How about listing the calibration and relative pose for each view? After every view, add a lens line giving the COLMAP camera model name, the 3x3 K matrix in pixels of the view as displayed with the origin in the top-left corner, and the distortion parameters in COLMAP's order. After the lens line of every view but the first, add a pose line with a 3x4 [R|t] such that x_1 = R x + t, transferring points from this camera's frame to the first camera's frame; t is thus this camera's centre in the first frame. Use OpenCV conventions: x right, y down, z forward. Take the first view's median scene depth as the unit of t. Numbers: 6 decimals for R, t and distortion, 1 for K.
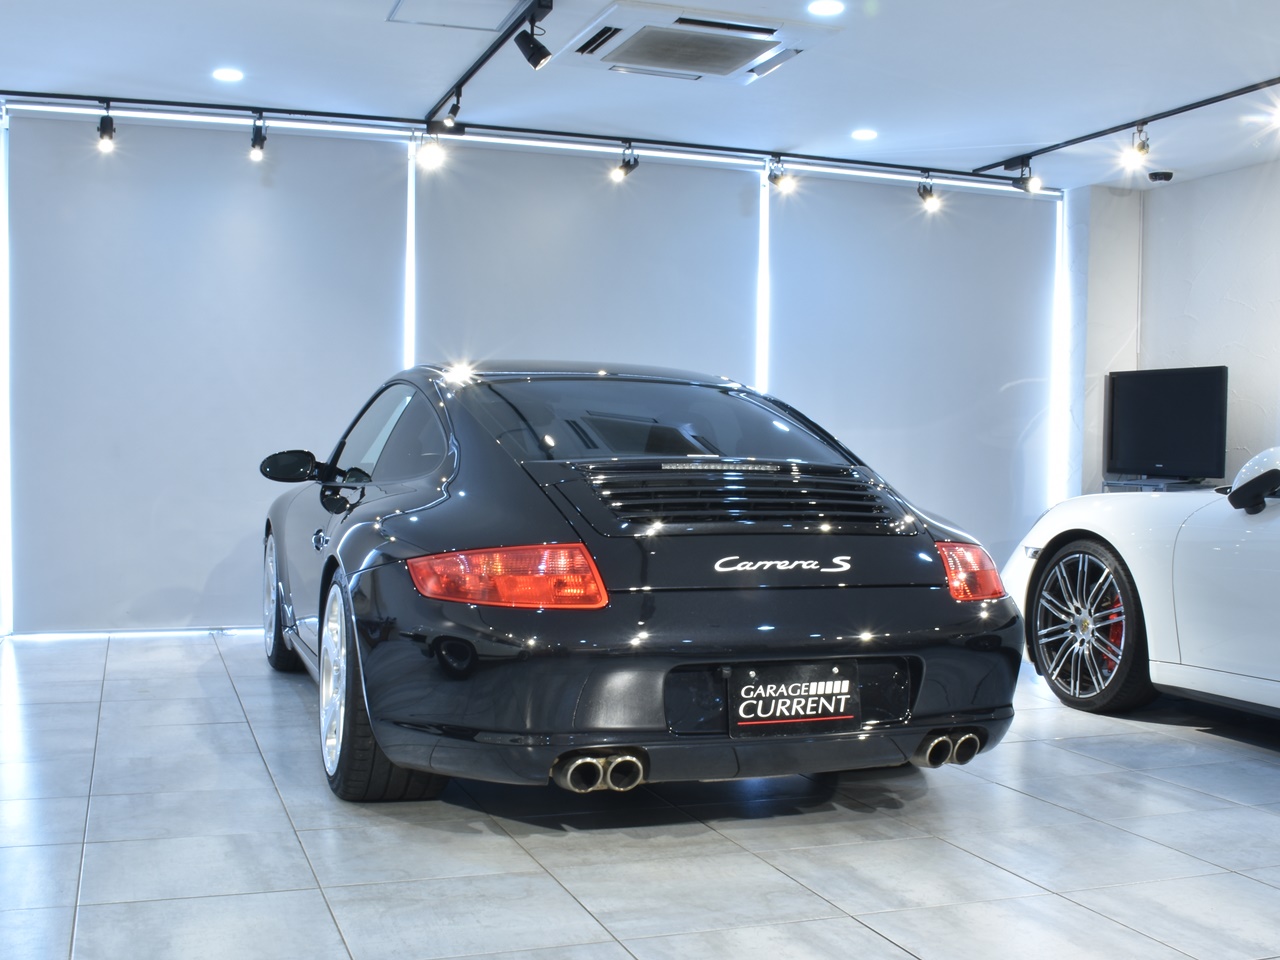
lens RADIAL K [[1482.0, 0, 645.4], [0, 1482.0, 481.1], [0, 0, 1]] dist [-0.227903, 0.233966]
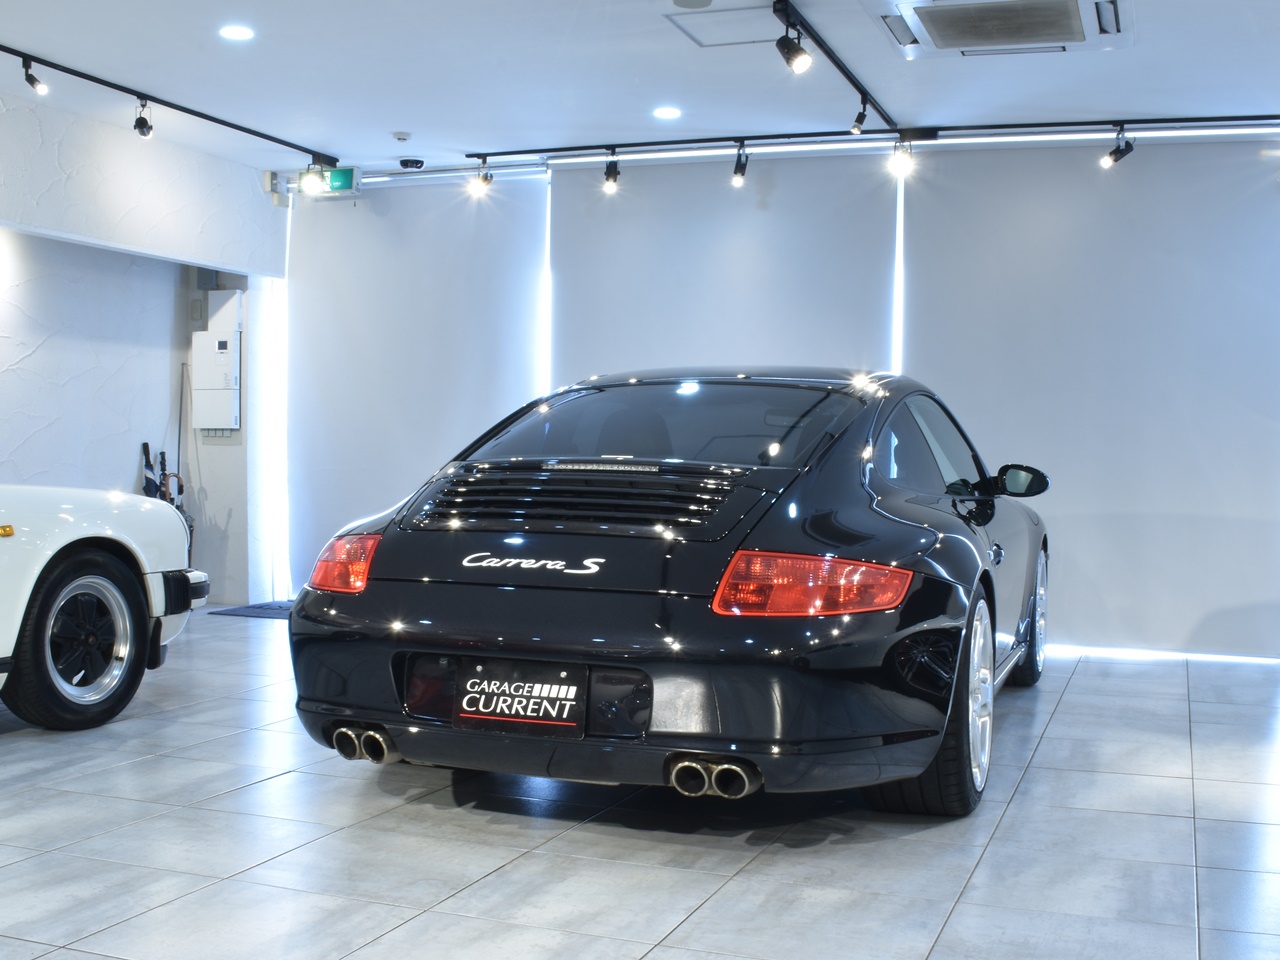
lens RADIAL K [[1482.0, 0, 645.4], [0, 1482.0, 481.1], [0, 0, 1]] dist [-0.227903, 0.233966]
pose [[0.770558, 0.005611, -0.637345, 0.795647], [-0.014070, 0.999867, -0.008208, 0.008349], [0.637214, 0.015292, 0.770535, 0.284610]]
